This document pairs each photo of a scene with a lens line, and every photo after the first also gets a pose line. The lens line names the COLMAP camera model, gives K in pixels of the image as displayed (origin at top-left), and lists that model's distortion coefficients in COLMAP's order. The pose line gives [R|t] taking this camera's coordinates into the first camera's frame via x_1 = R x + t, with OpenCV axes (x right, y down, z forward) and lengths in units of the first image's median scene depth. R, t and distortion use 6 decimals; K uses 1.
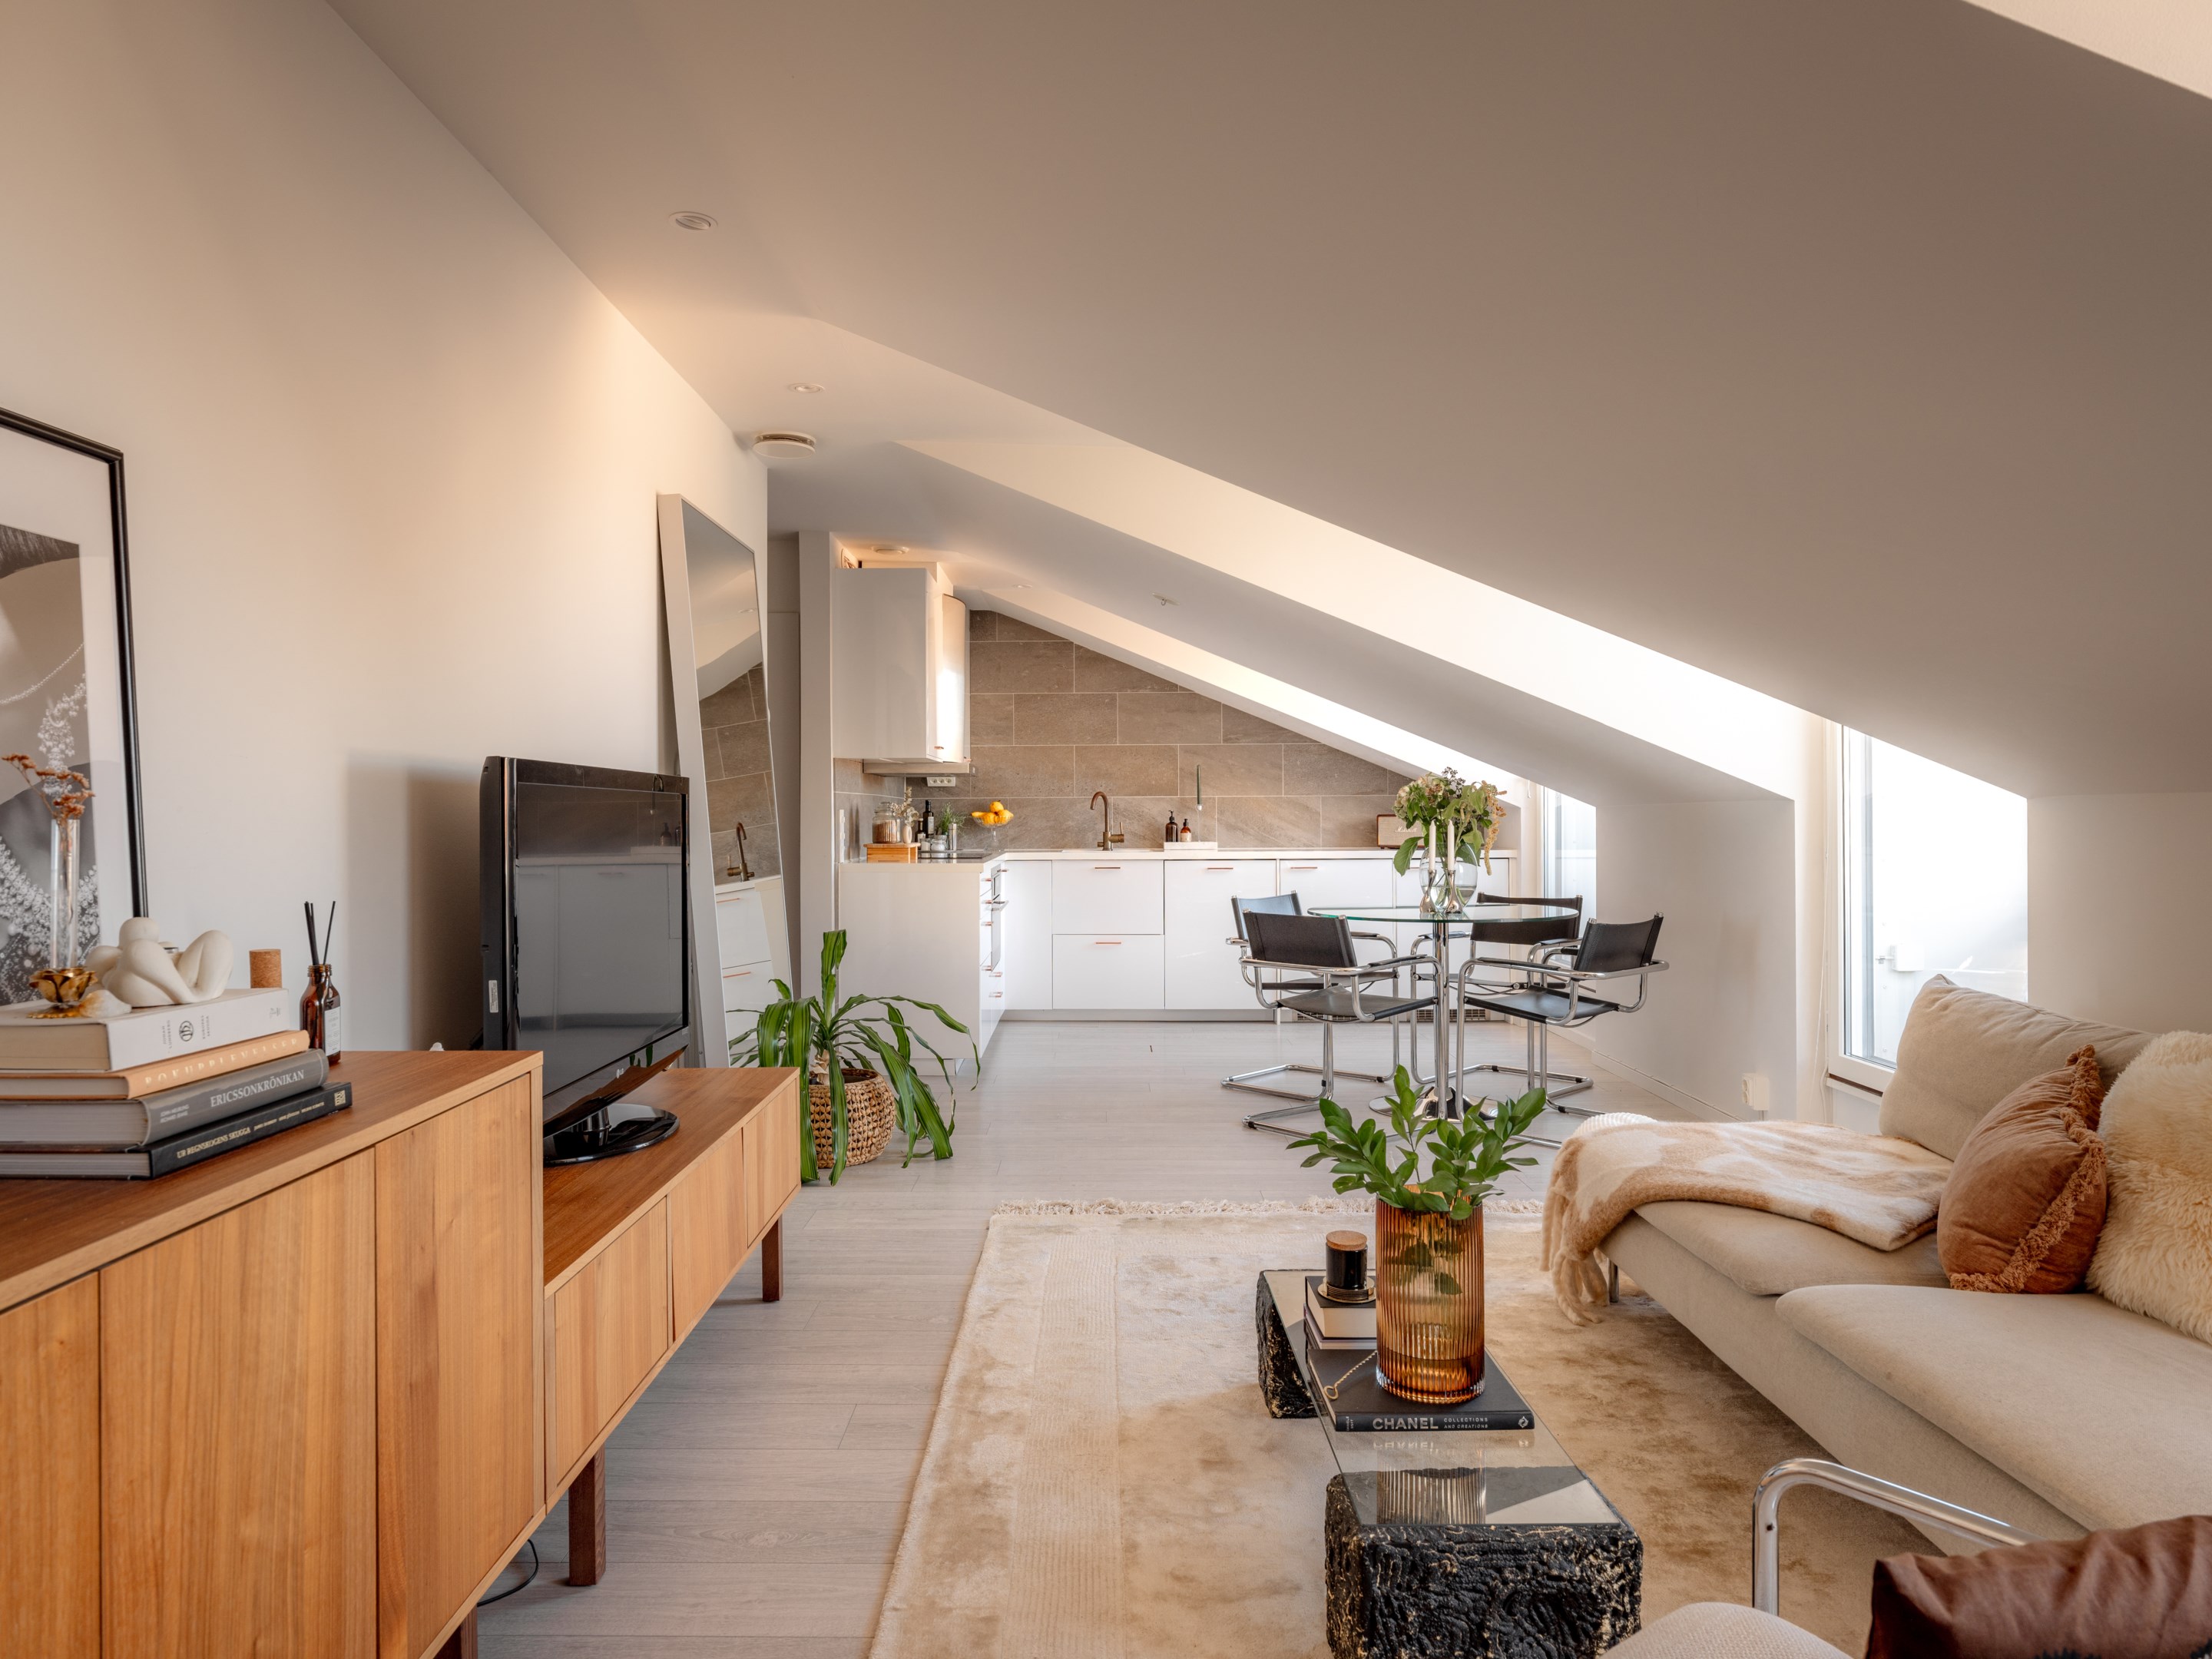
lens RADIAL K [[1382.2, 0, 1084.1], [0, 1382.2, 818.3], [0, 0, 1]] dist [-0.001916, -0.000903]
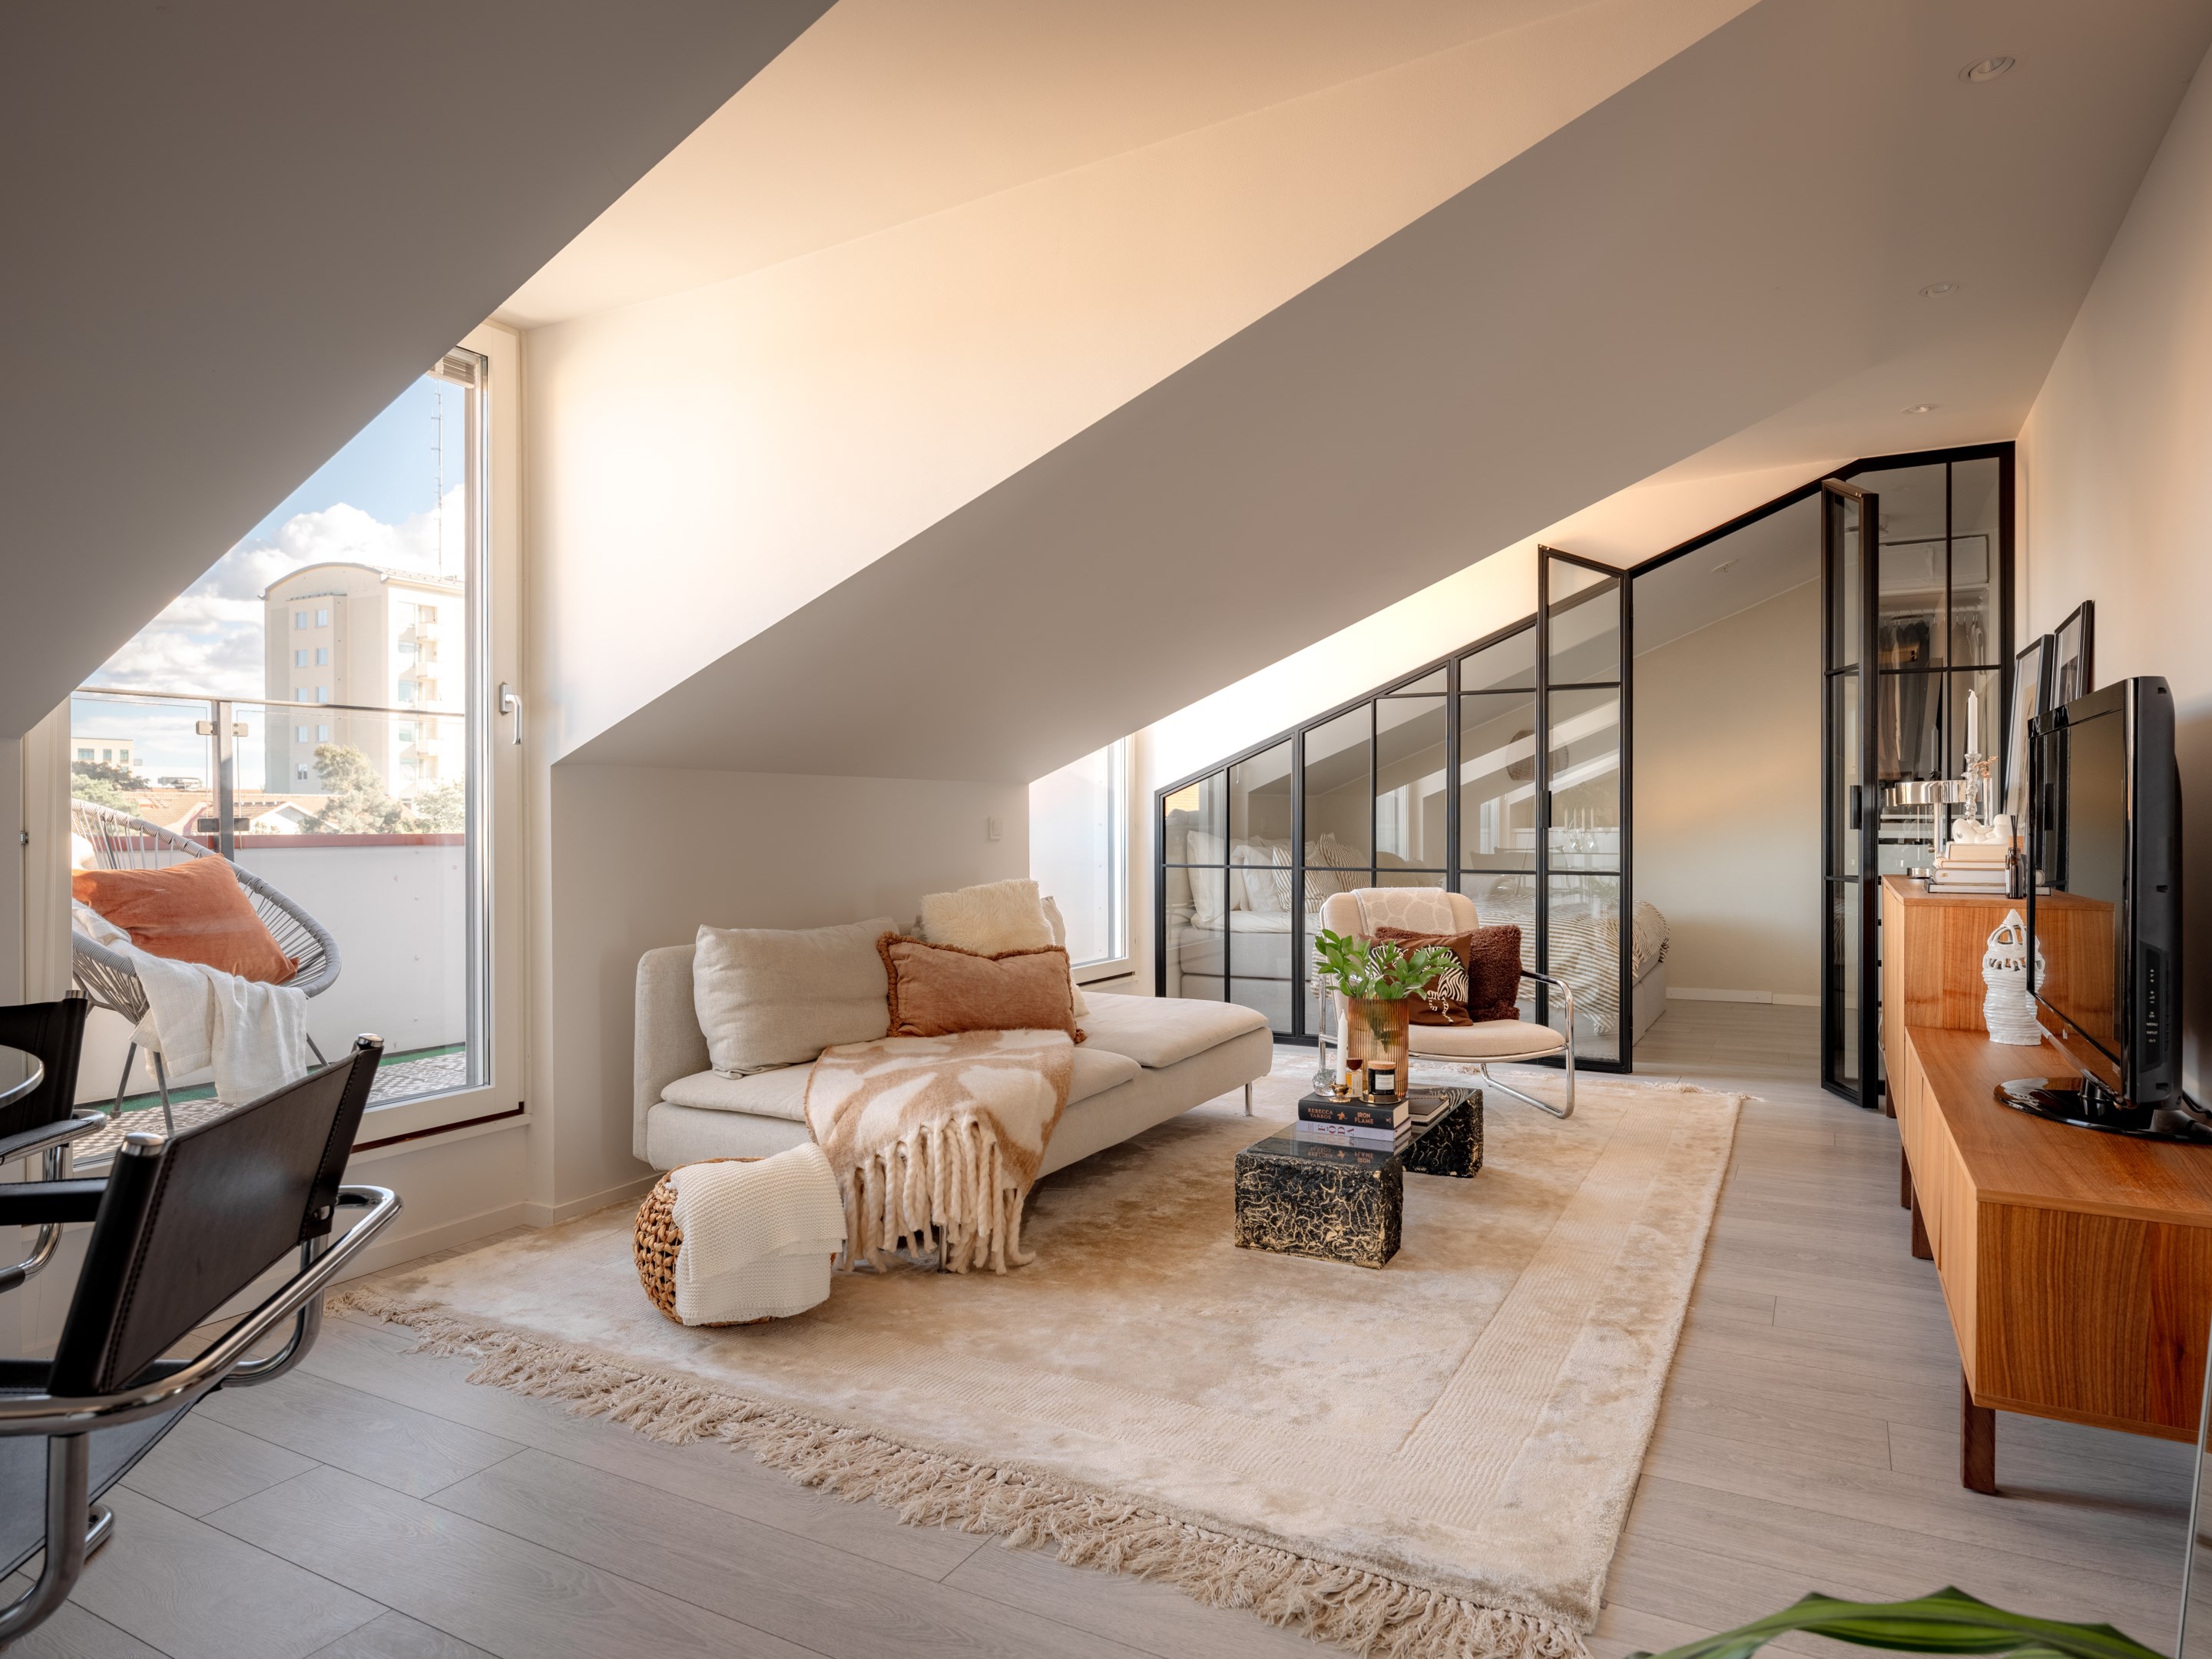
lens RADIAL K [[1302.3, 0, 1106.0], [0, 1302.3, 829.5], [0, 0, 1]] dist [0.004309, -0.001437]
pose [[-0.880627, 0.003920, 0.473794, -0.106525], [0.005028, 0.999987, 0.001072, 0.021046], [-0.473783, 0.003326, -0.880635, 1.184036]]
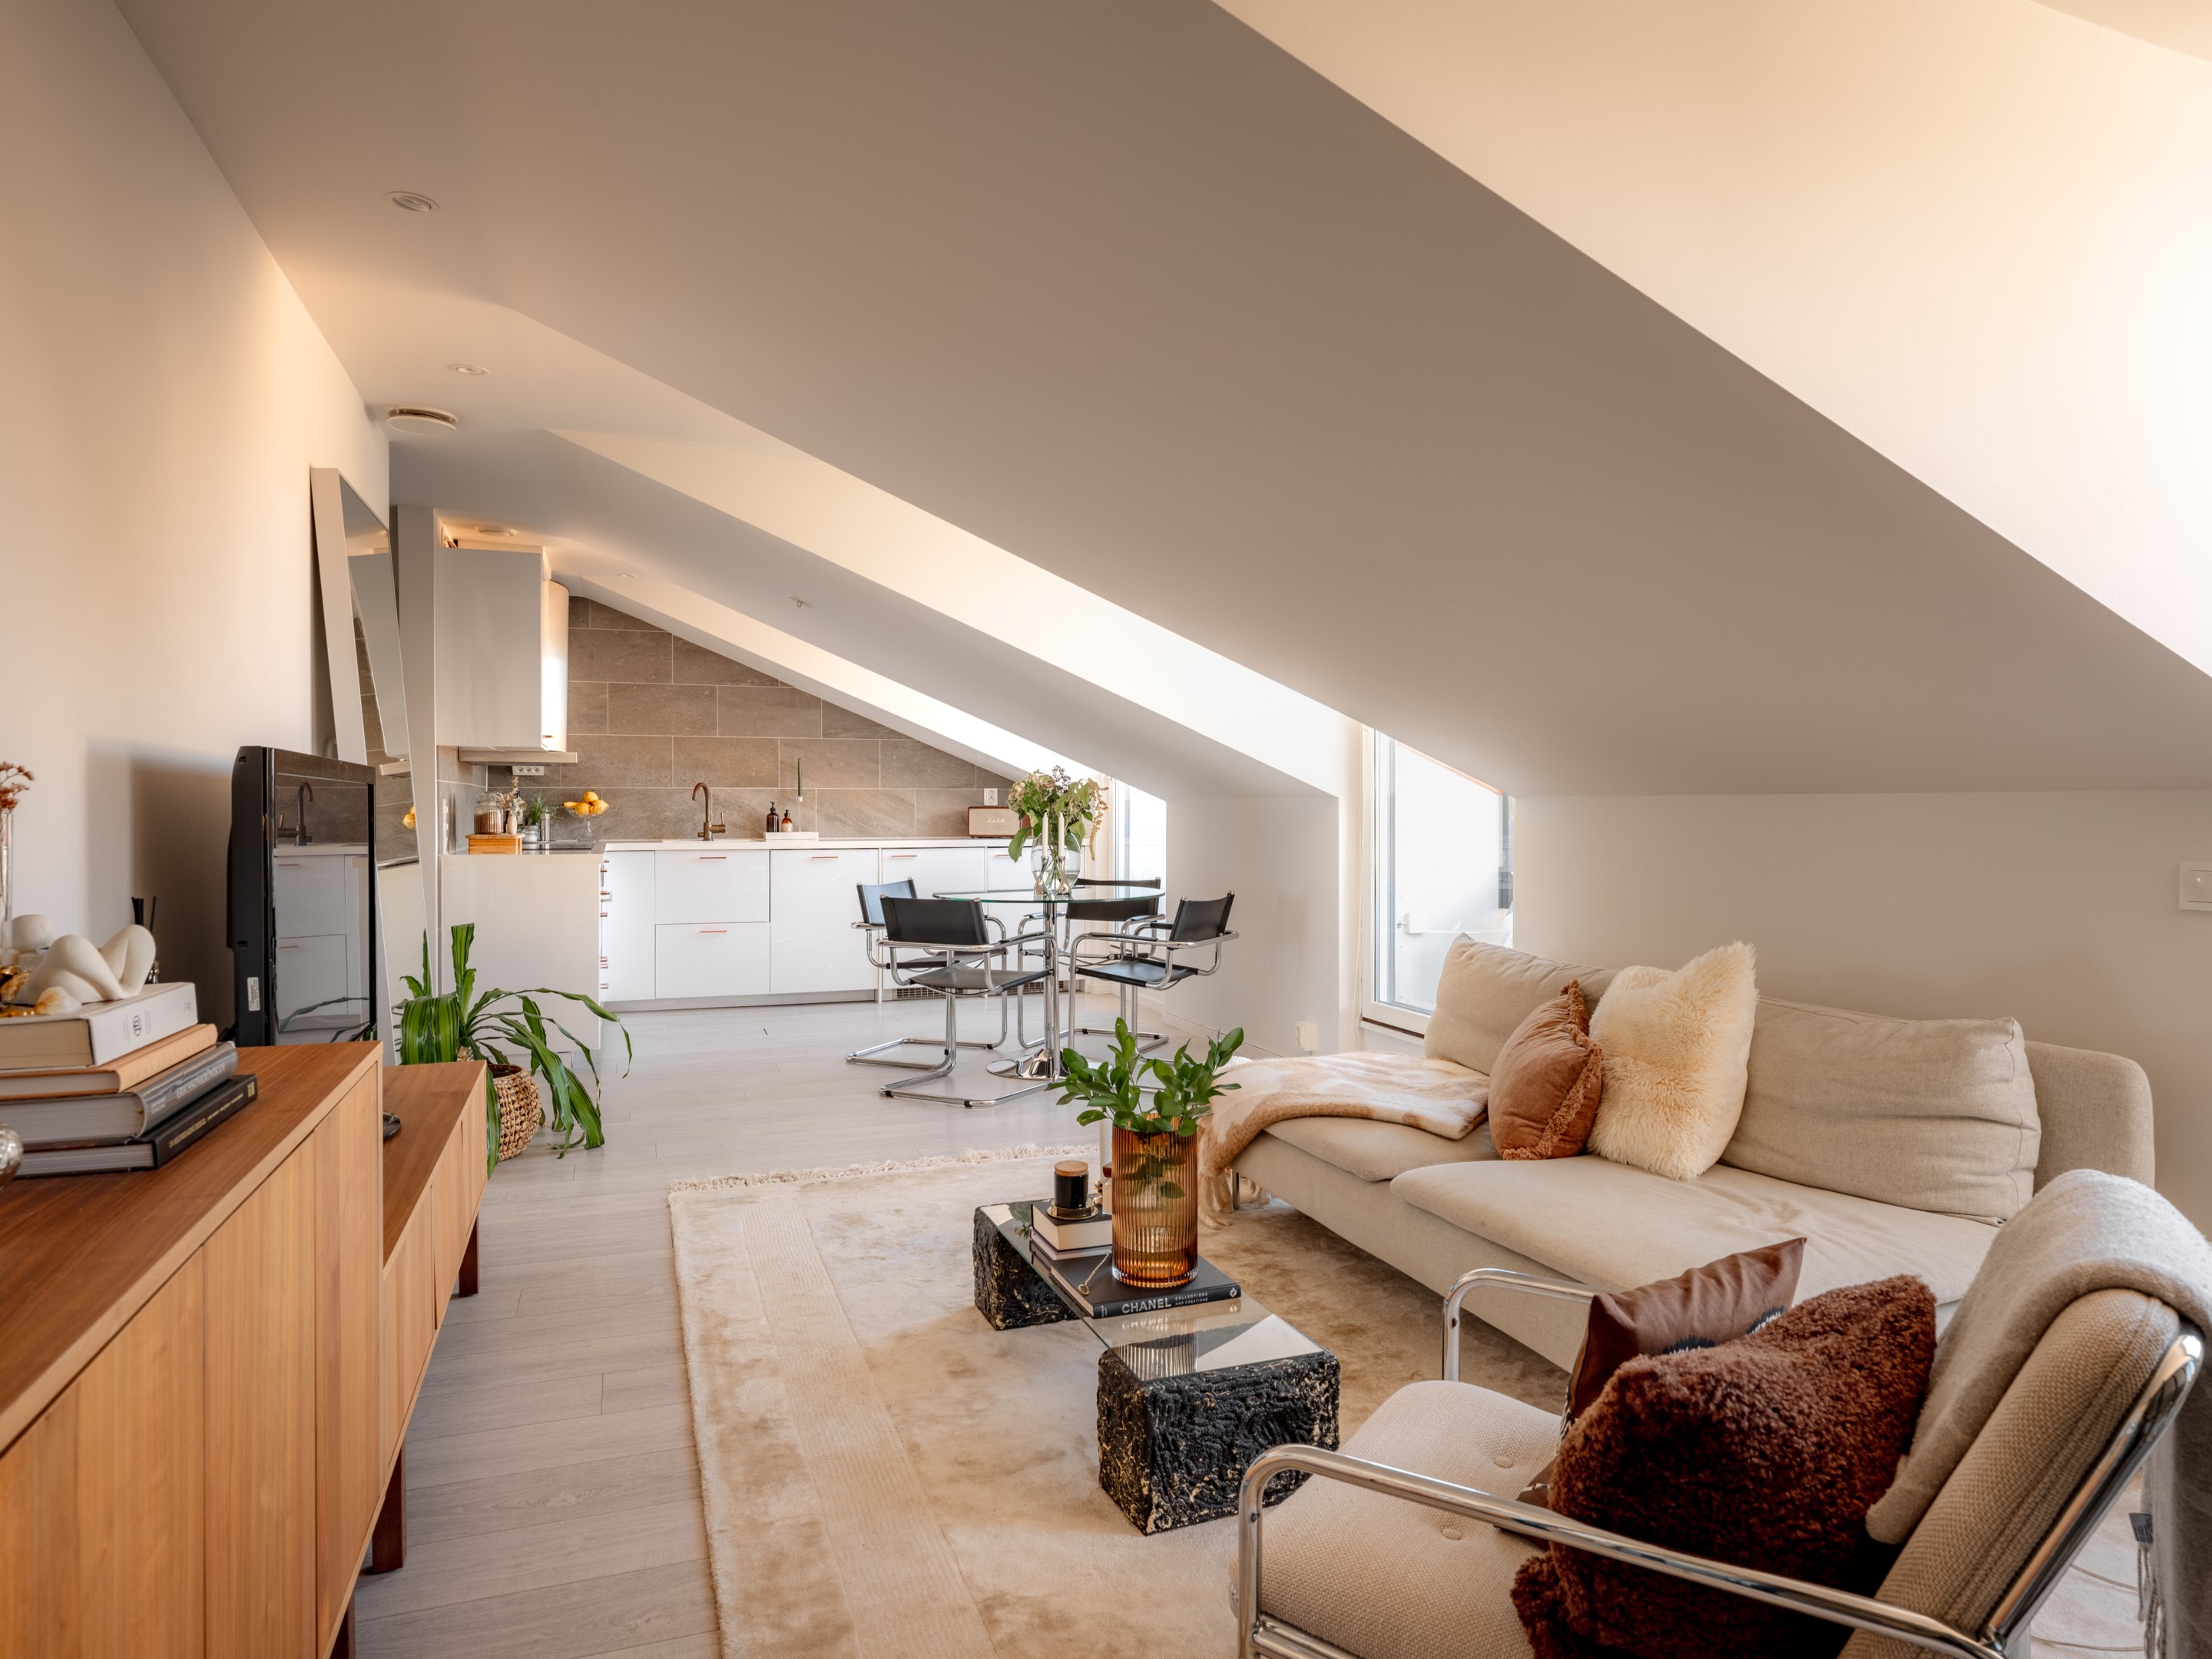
lens RADIAL K [[1334.9, 0, 1113.3], [0, 1334.9, 818.8], [0, 0, 1]] dist [0.000903, -0.001003]
pose [[0.935209, 0.001534, 0.354092, -0.090539], [-0.004257, 0.999967, 0.006912, -0.001357], [-0.354070, -0.007972, 0.935185, -0.040800]]
